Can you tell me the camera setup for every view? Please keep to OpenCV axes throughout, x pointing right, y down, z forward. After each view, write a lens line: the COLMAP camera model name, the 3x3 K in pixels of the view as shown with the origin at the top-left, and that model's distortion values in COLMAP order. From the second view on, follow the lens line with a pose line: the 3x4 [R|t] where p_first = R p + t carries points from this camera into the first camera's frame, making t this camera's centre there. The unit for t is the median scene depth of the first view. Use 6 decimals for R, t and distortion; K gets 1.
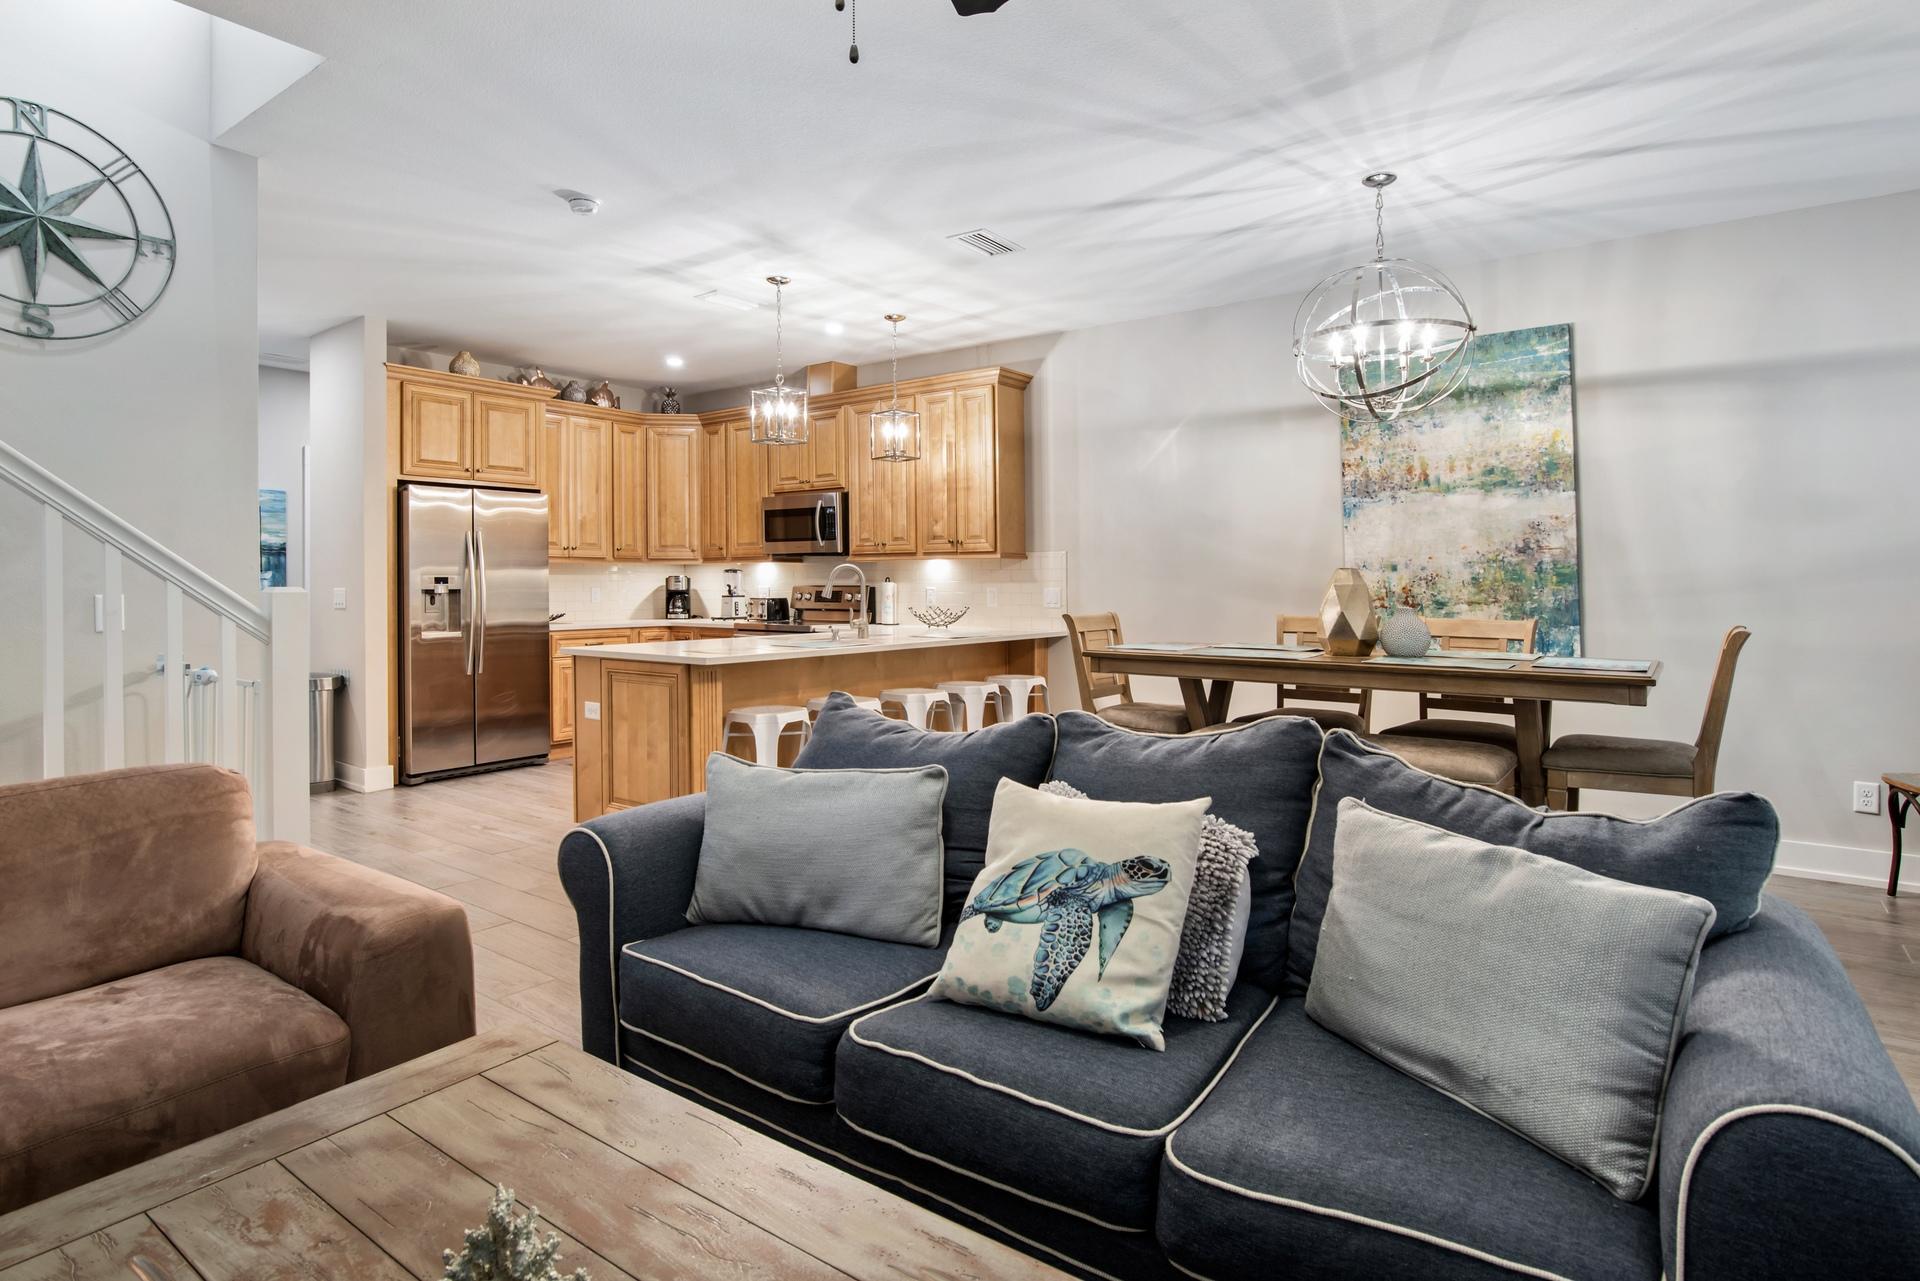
lens RADIAL K [[1020.6, 0, 955.7], [0, 1020.6, 577.4], [0, 0, 1]] dist [-0.020015, -0.000591]
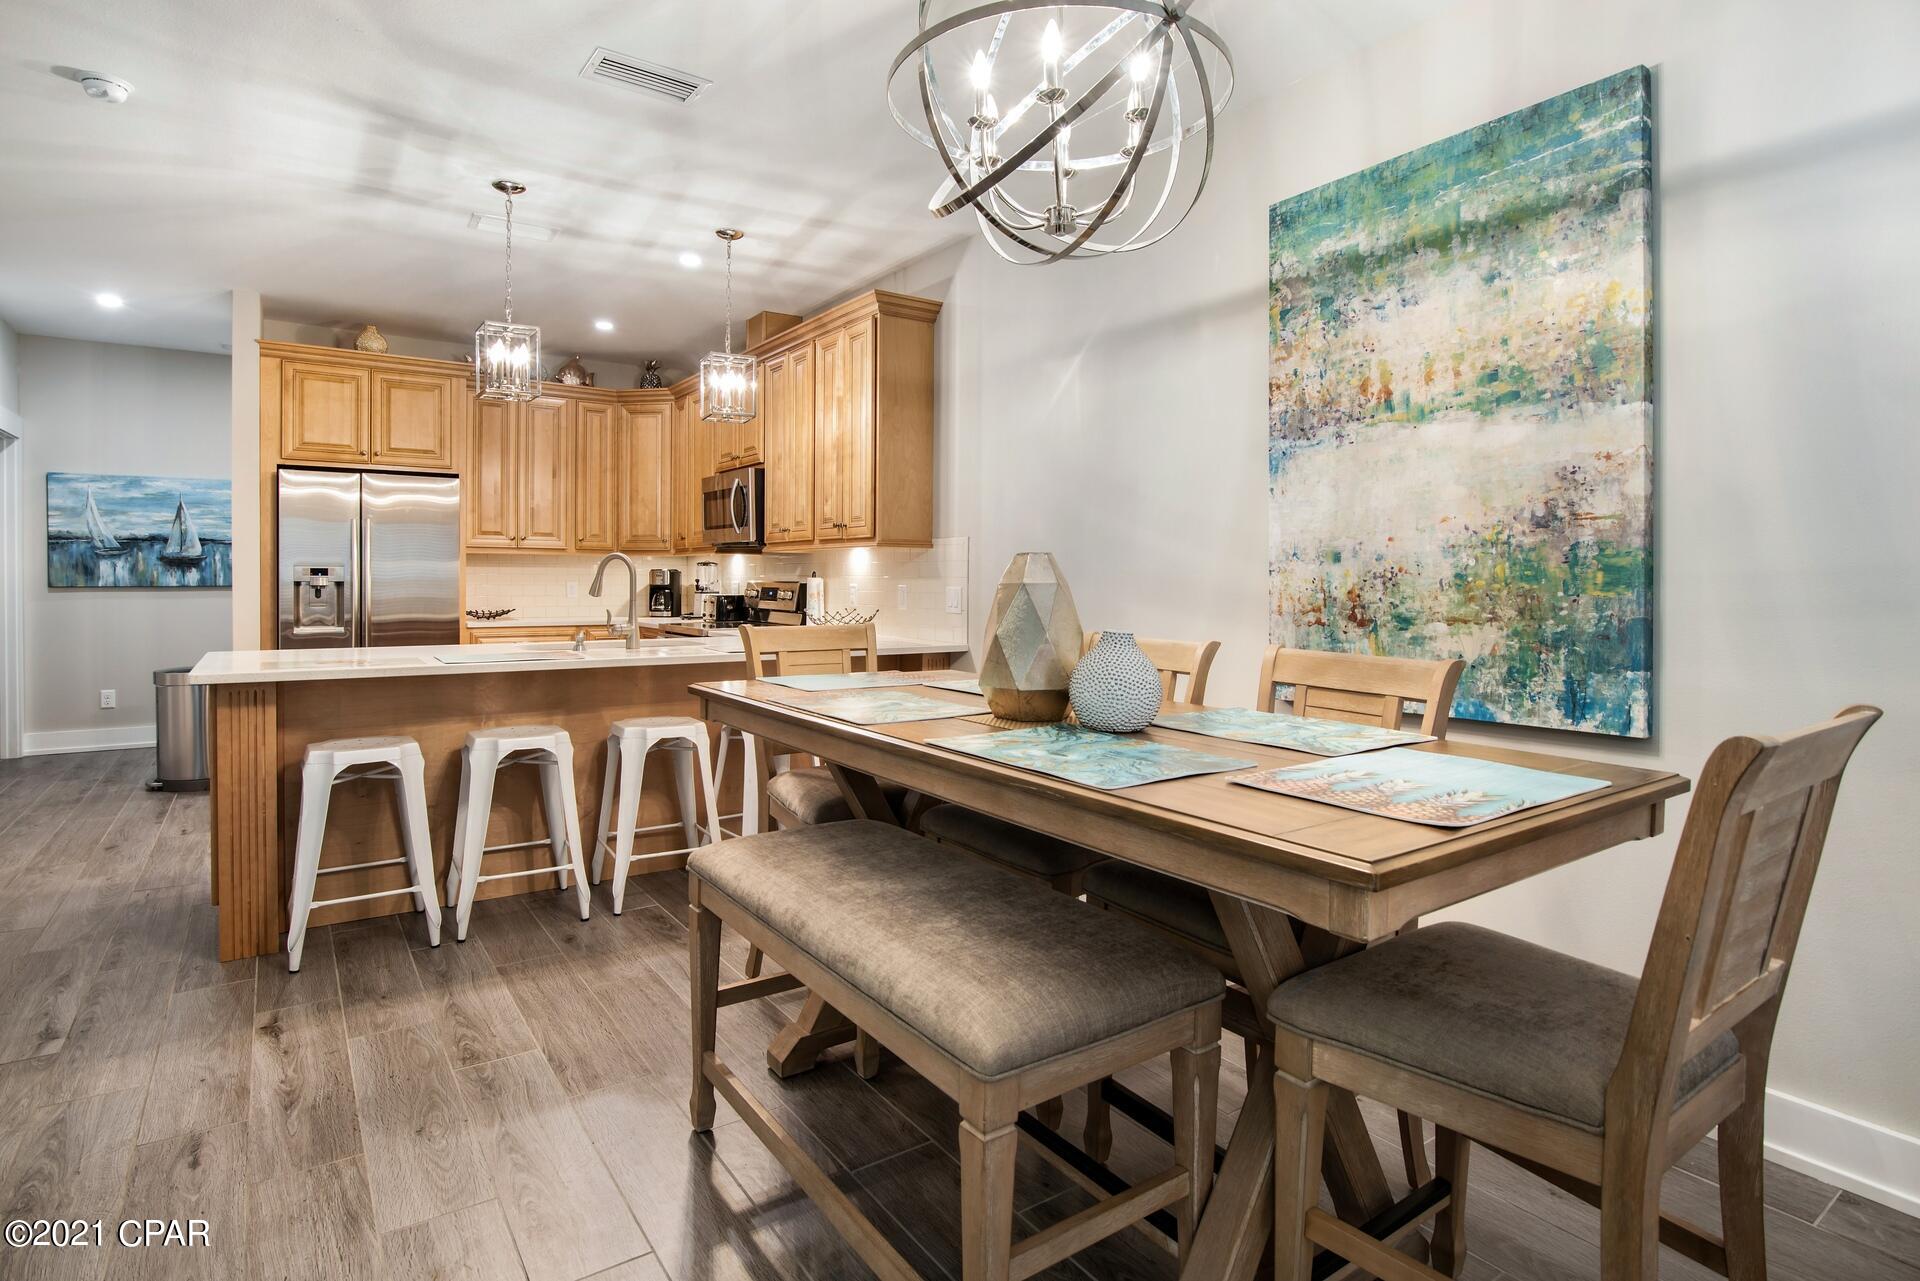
lens RADIAL K [[987.6, 0, 956.1], [0, 987.6, 607.0], [0, 0, 1]] dist [-0.019533, -0.000684]
pose [[0.951234, 0.016533, -0.308027, 0.395828], [-0.006784, 0.999442, 0.032692, 0.002271], [0.308396, -0.029008, 0.950816, 0.393295]]
